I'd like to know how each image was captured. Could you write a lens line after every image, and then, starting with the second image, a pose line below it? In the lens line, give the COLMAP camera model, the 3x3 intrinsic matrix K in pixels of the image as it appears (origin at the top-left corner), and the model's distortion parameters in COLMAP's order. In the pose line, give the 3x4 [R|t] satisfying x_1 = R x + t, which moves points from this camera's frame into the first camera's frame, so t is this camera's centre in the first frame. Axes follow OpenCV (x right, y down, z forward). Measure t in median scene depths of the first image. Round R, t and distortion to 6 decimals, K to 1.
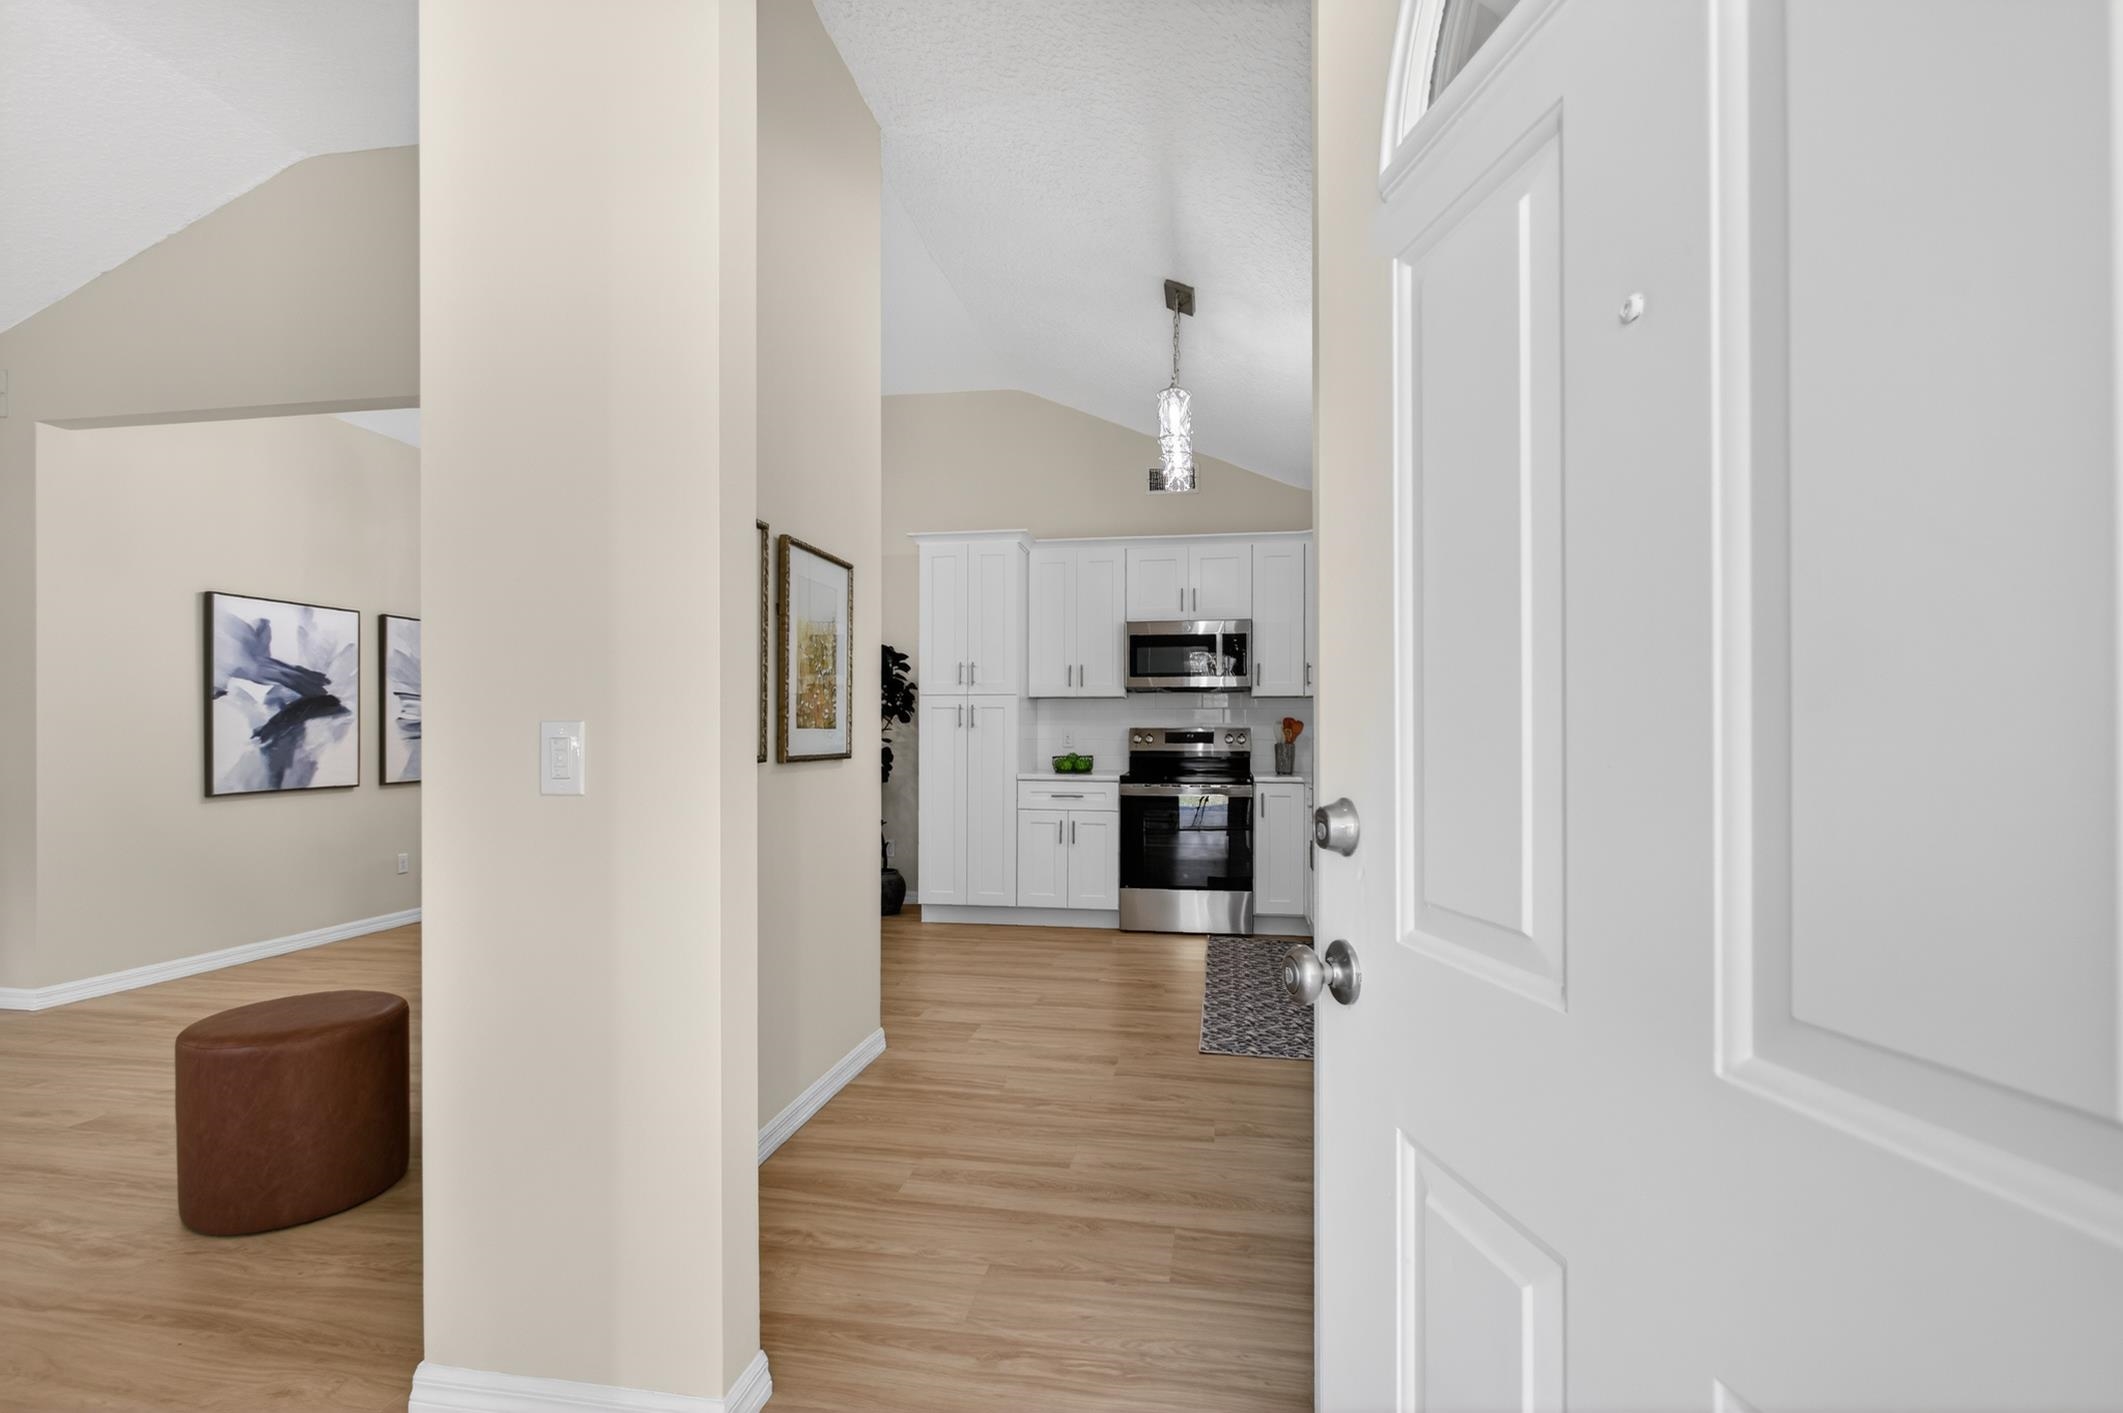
lens RADIAL K [[955.3, 0, 1068.3], [0, 955.3, 737.4], [0, 0, 1]] dist [-0.007810, 0.002370]
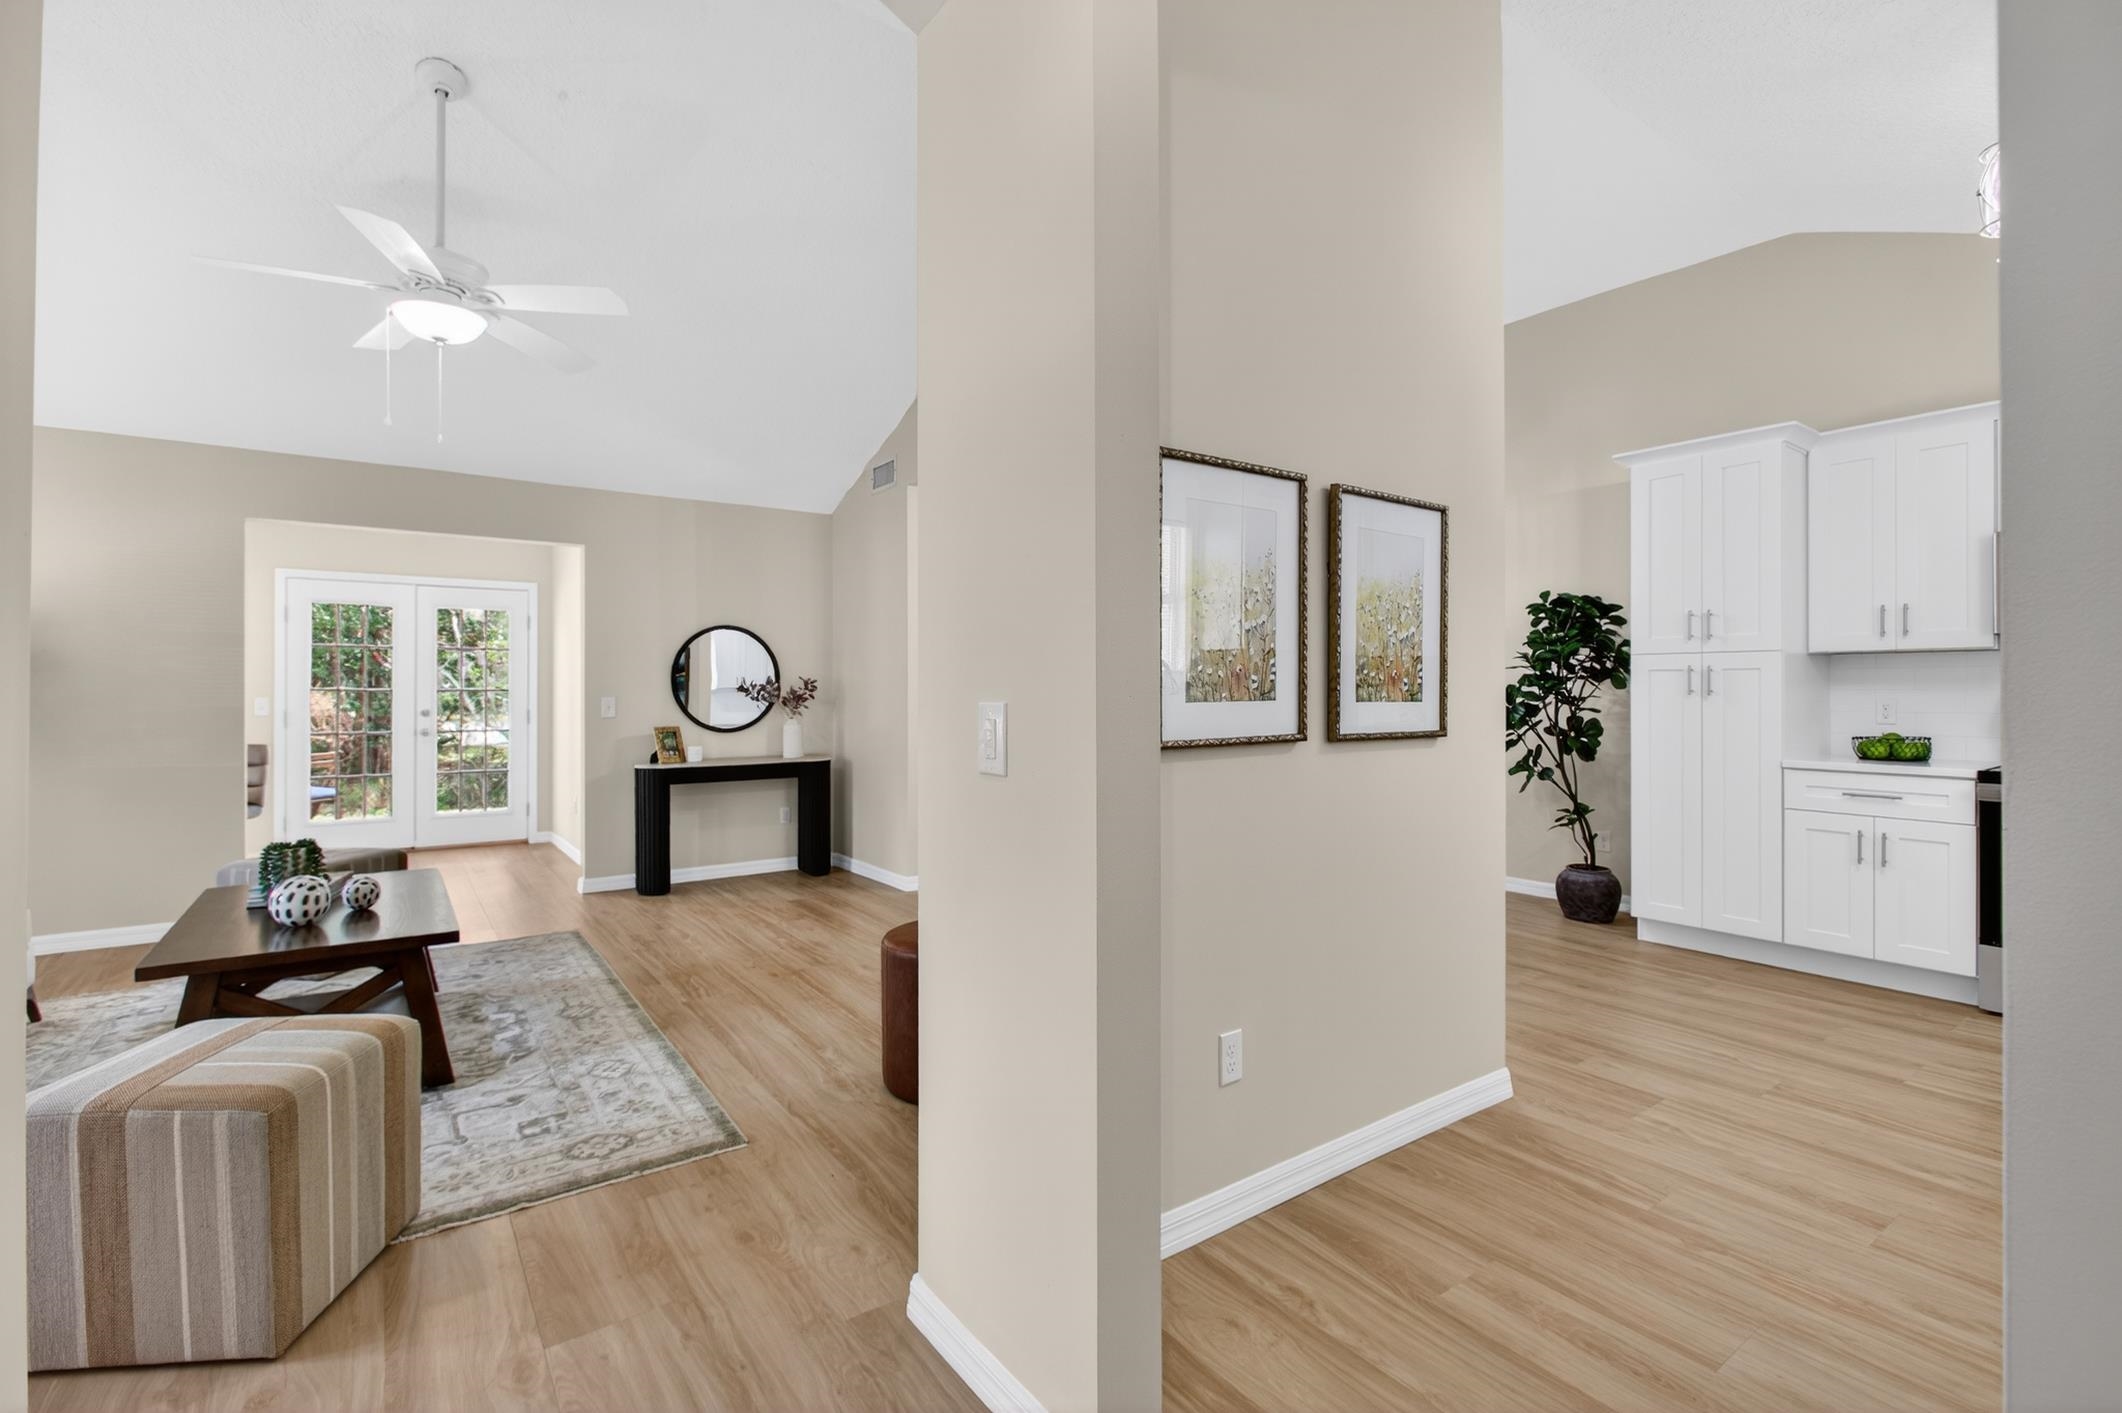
lens RADIAL K [[954.9, 0, 1041.7], [0, 954.9, 684.7], [0, 0, 1]] dist [-0.007810, 0.002370]
pose [[0.702047, -0.006899, -0.712097, 0.069369], [-0.004616, 0.999888, -0.014238, -0.006104], [0.712116, 0.013282, 0.701936, 0.095427]]
